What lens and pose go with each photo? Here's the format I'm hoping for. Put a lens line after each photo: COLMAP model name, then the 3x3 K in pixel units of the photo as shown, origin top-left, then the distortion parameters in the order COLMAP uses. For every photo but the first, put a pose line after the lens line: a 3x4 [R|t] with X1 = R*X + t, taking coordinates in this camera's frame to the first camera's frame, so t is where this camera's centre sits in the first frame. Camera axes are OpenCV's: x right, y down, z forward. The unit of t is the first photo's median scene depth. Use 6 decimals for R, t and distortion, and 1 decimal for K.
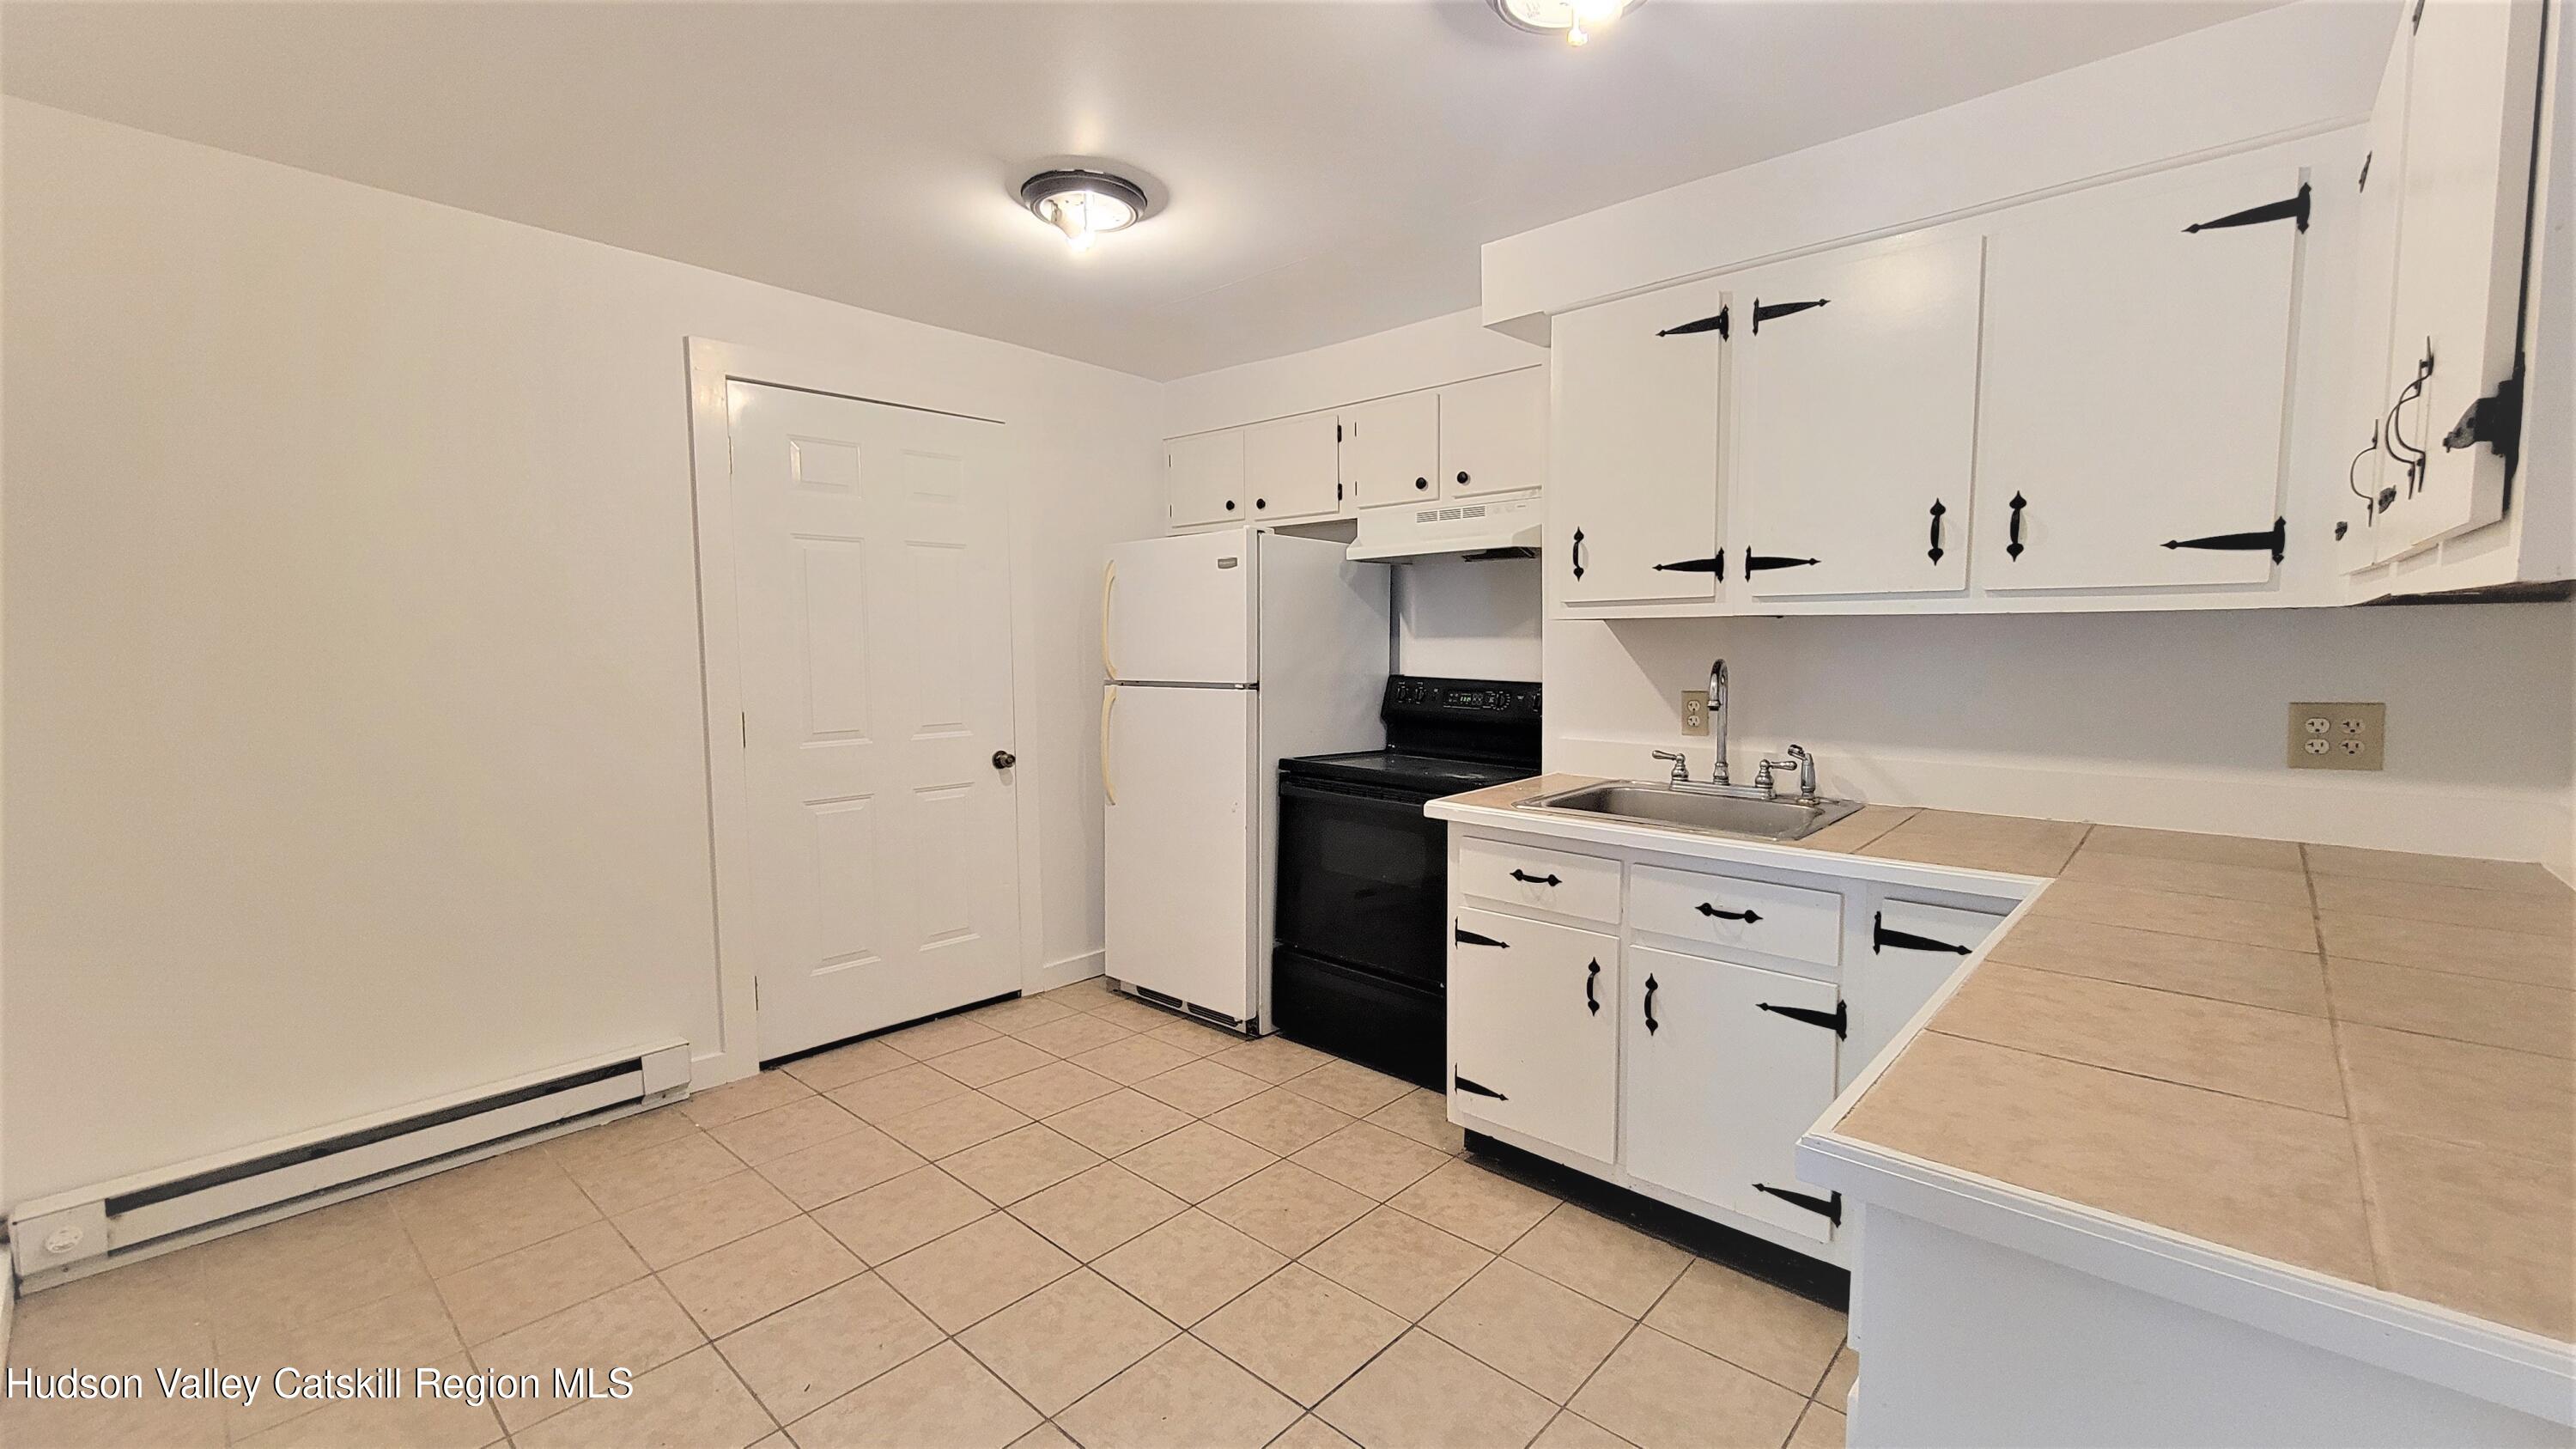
lens RADIAL K [[1050.7, 0, 1288.7], [0, 1050.7, 721.6], [0, 0, 1]] dist [0.002157, -0.001178]
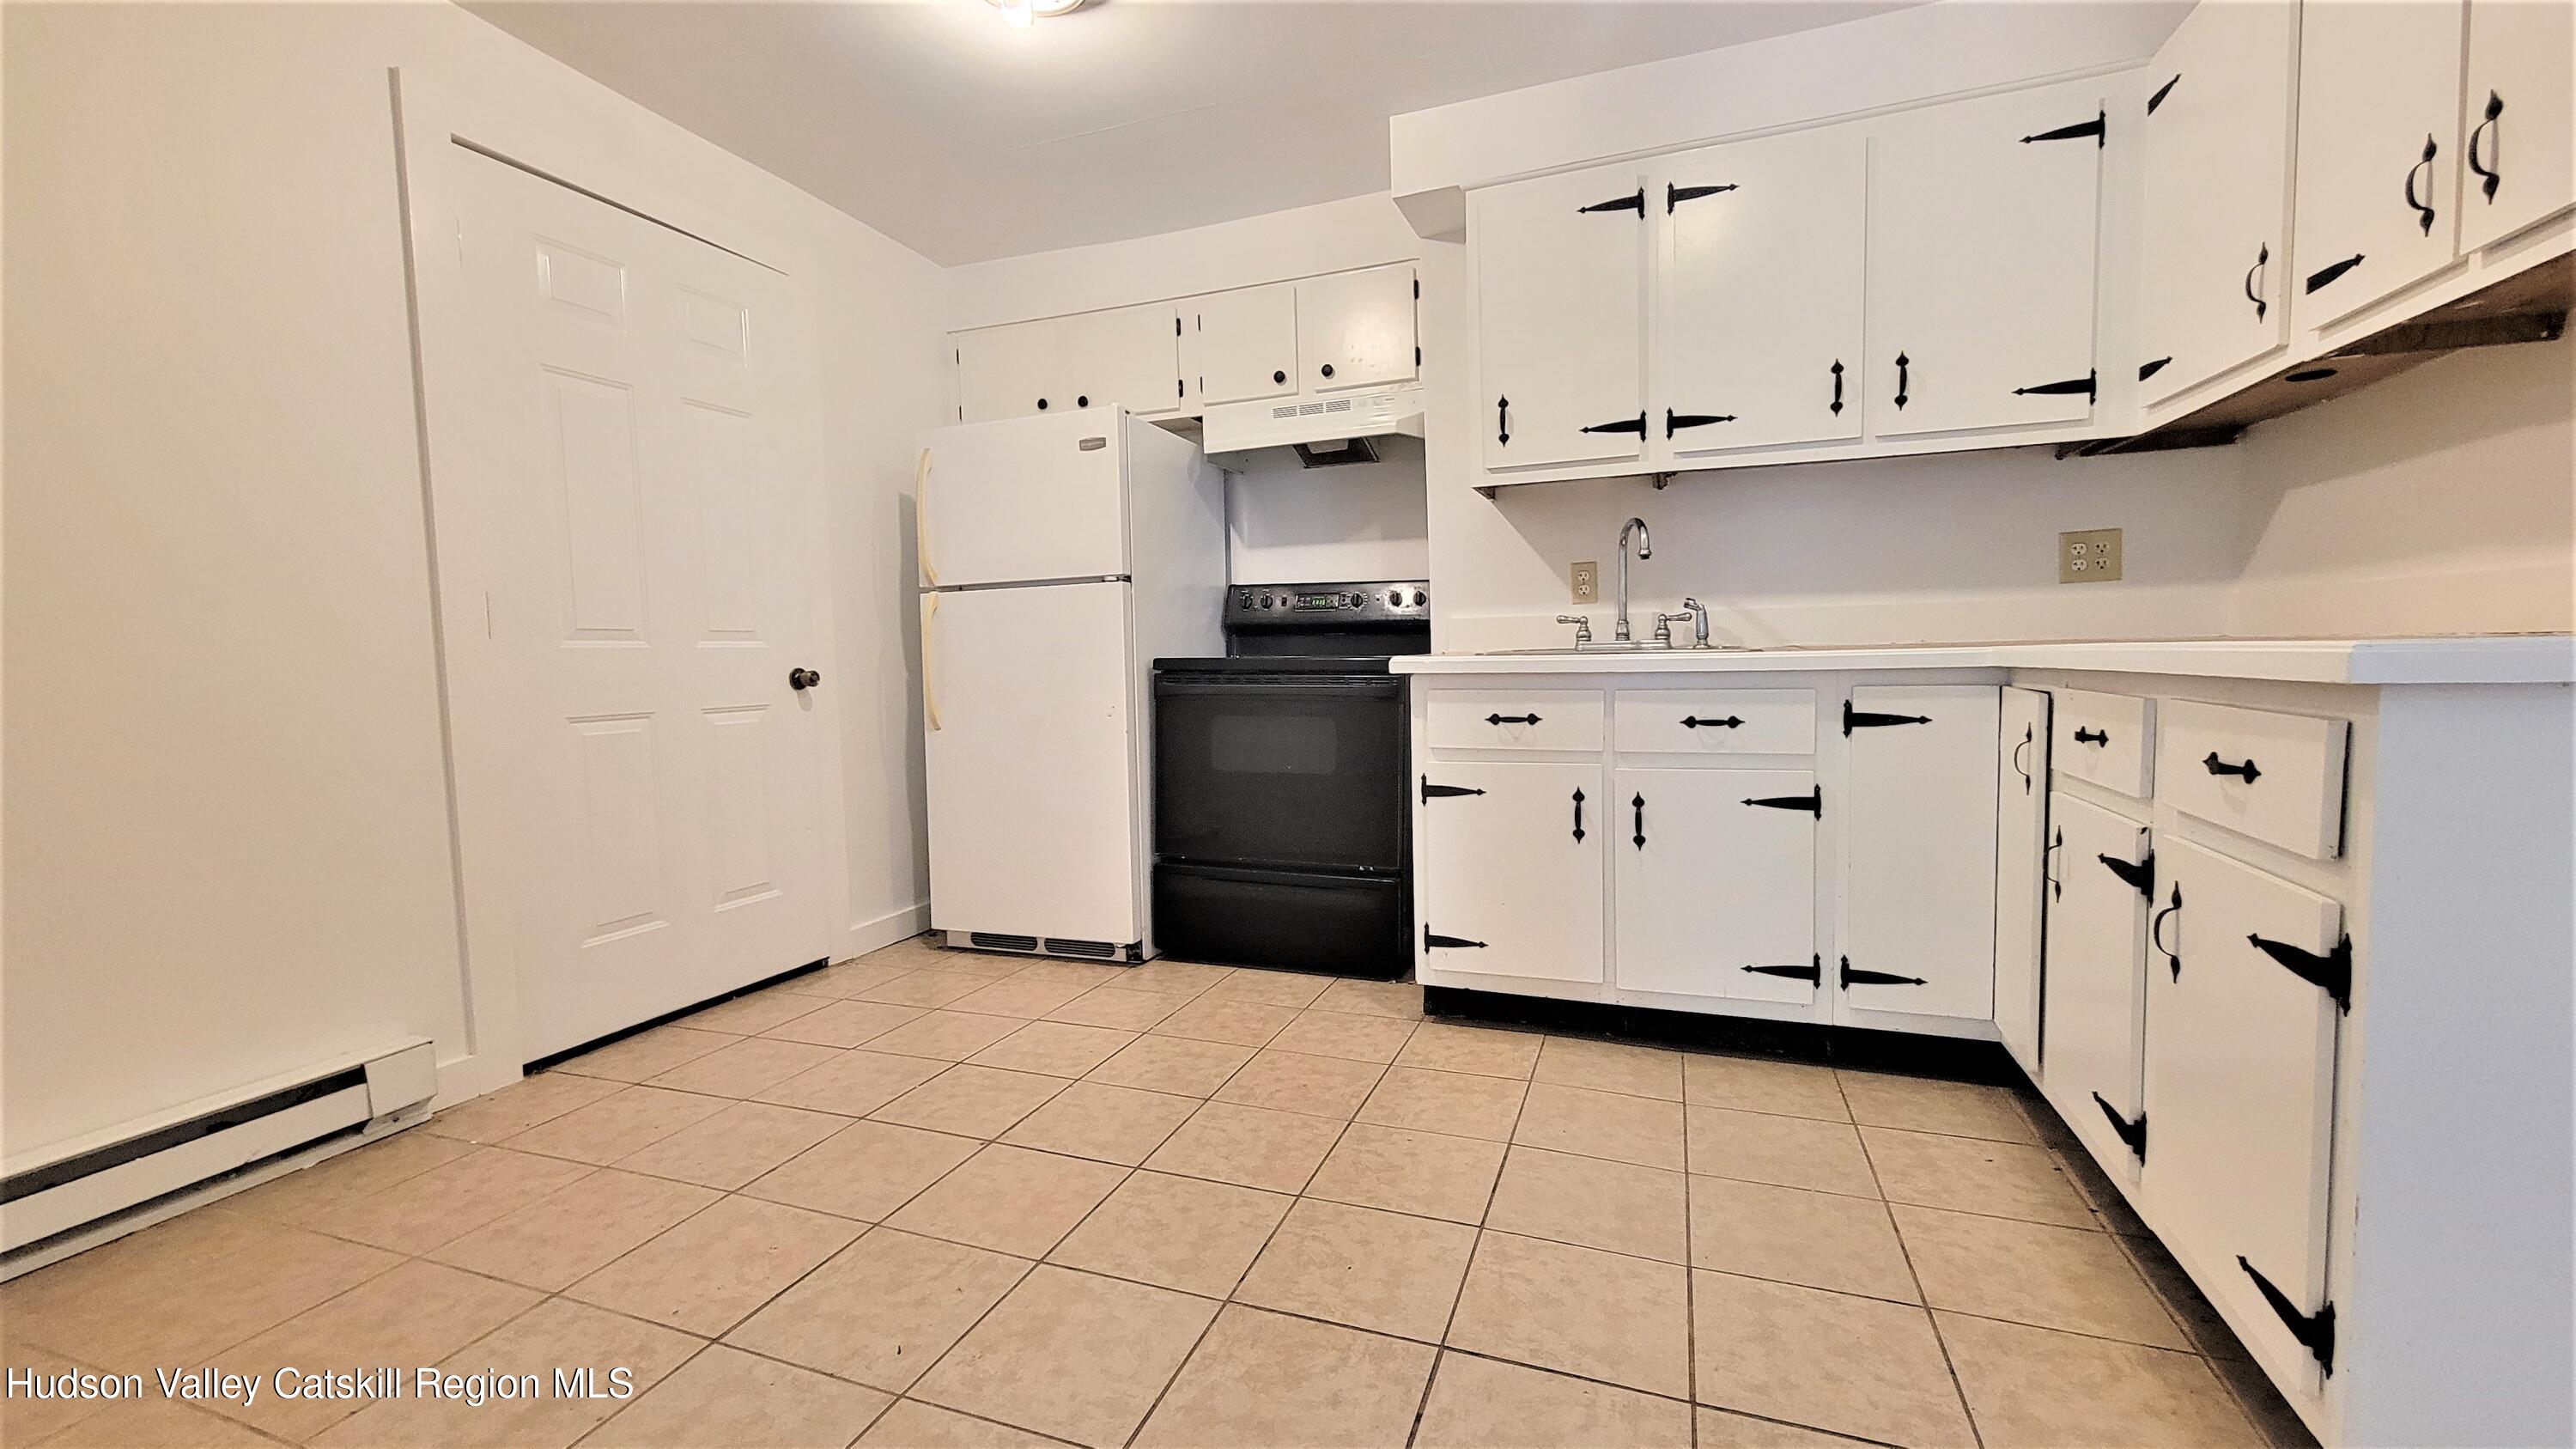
lens RADIAL K [[1050.7, 0, 1284.9], [0, 1050.7, 722.7], [0, 0, 1]] dist [0.002157, -0.001178]
pose [[0.927481, -0.041252, 0.371588, -0.311753], [0.048770, 0.998751, -0.010854, 0.134867], [-0.370676, 0.028190, 0.928334, 0.116927]]
